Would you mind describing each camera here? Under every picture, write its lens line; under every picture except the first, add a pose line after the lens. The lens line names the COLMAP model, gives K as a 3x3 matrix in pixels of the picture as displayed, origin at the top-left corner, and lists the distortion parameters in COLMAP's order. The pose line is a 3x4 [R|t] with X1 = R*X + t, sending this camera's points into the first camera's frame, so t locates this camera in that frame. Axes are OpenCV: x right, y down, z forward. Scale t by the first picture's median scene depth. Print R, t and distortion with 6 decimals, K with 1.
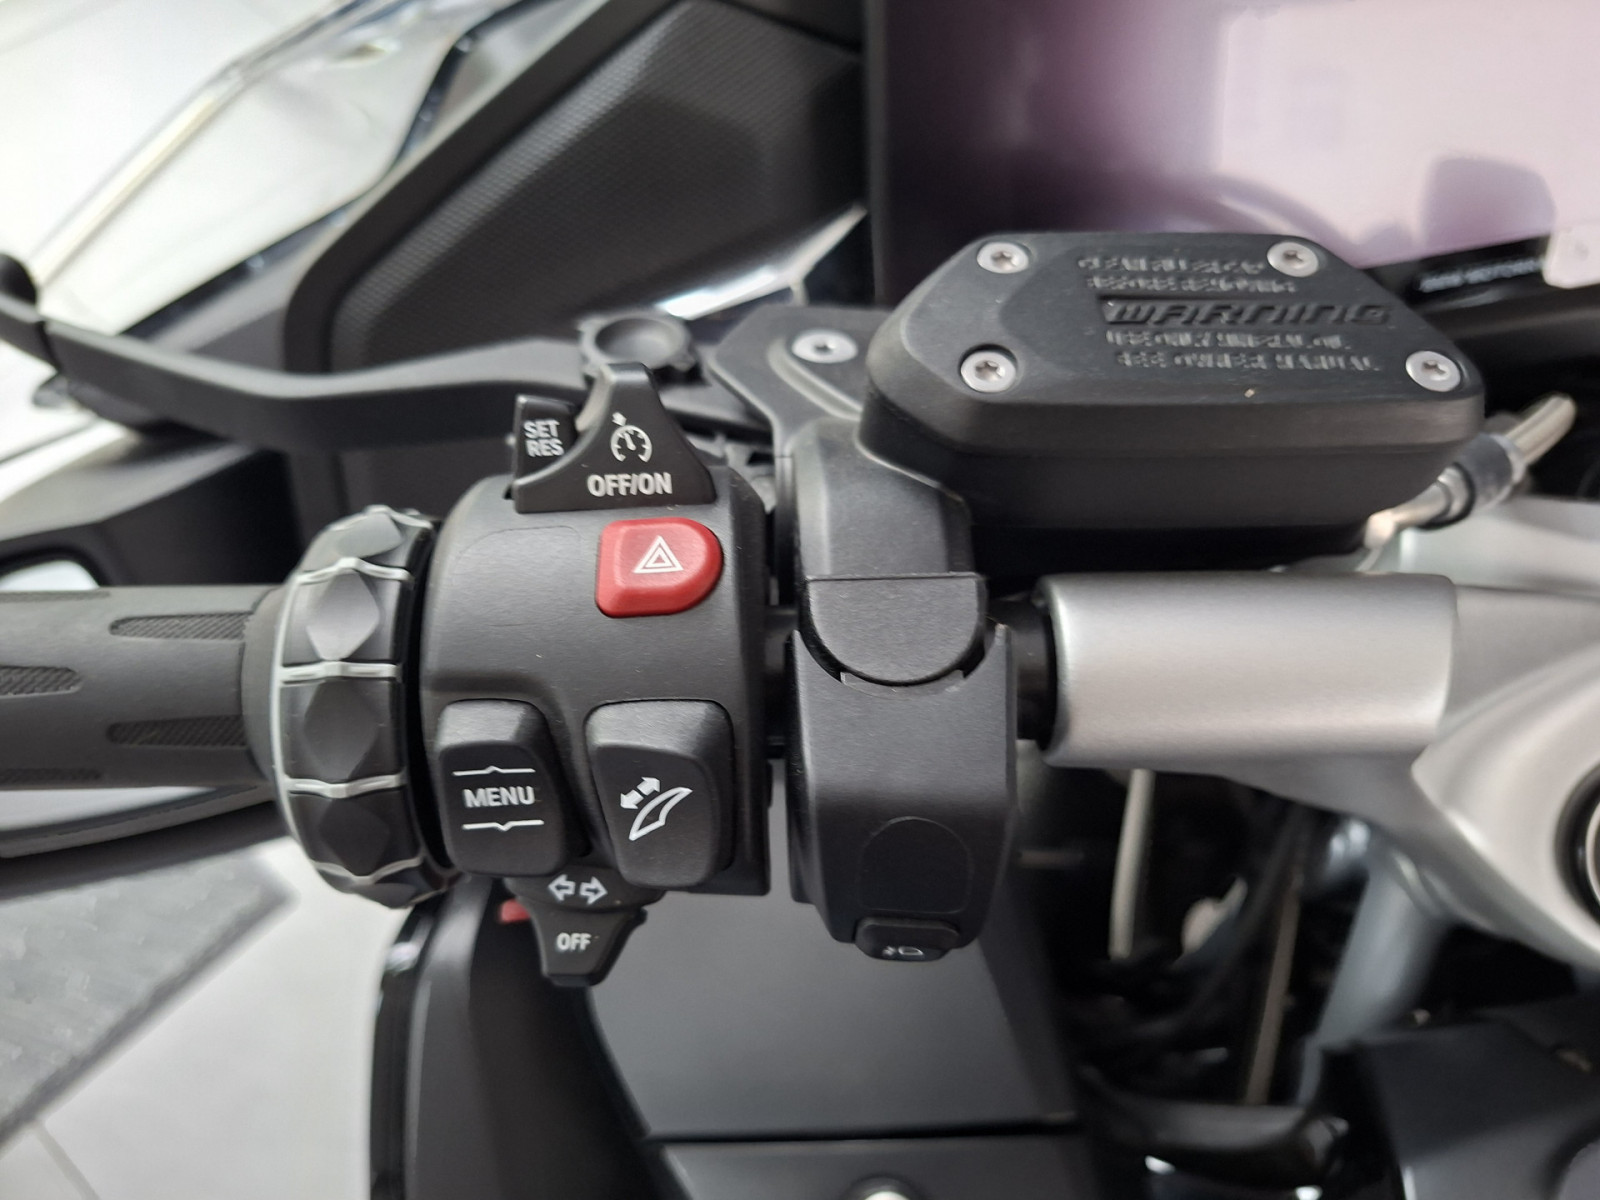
lens RADIAL K [[1177.5, 0, 795.0], [0, 1177.5, 576.4], [0, 0, 1]] dist [0.048565, -0.013726]
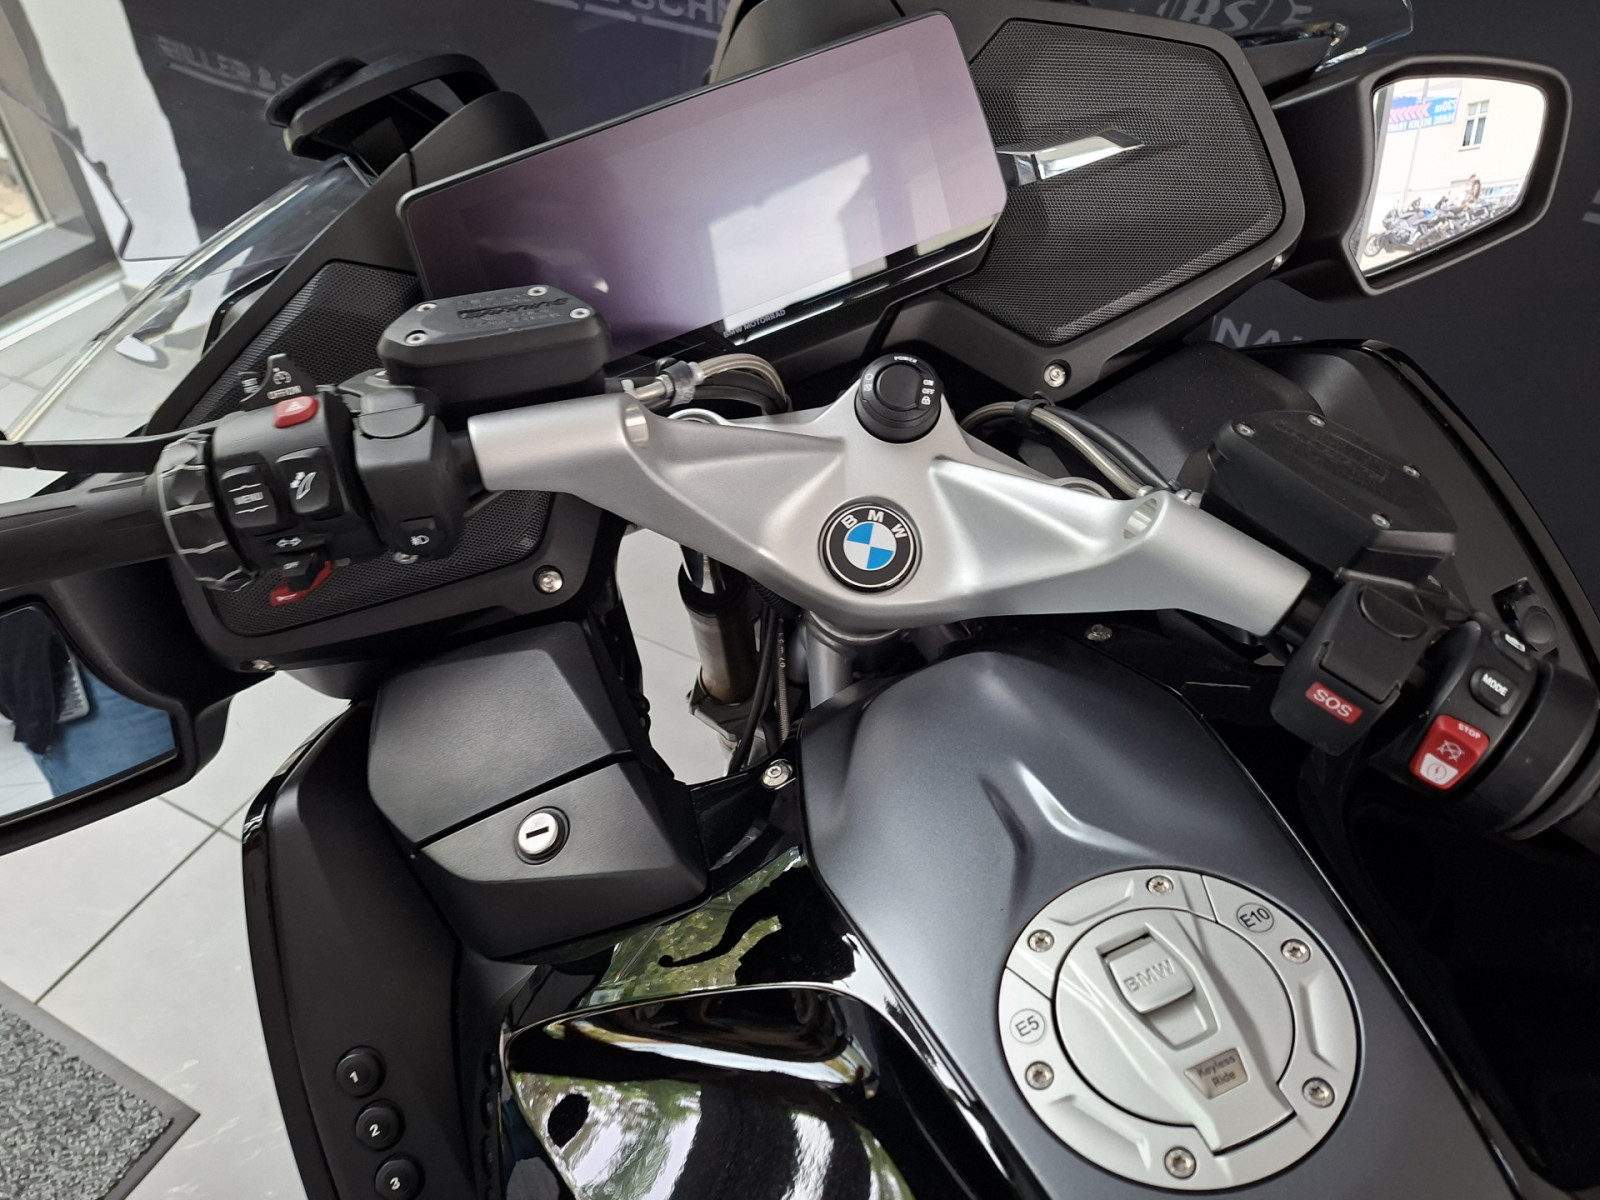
lens RADIAL K [[1177.5, 0, 795.0], [0, 1177.5, 576.4], [0, 0, 1]] dist [0.048565, -0.013726]
pose [[0.970006, -0.204942, 0.130715, 0.575976], [0.229932, 0.948040, -0.219888, 1.233705], [-0.078859, 0.243349, 0.966728, -1.710490]]
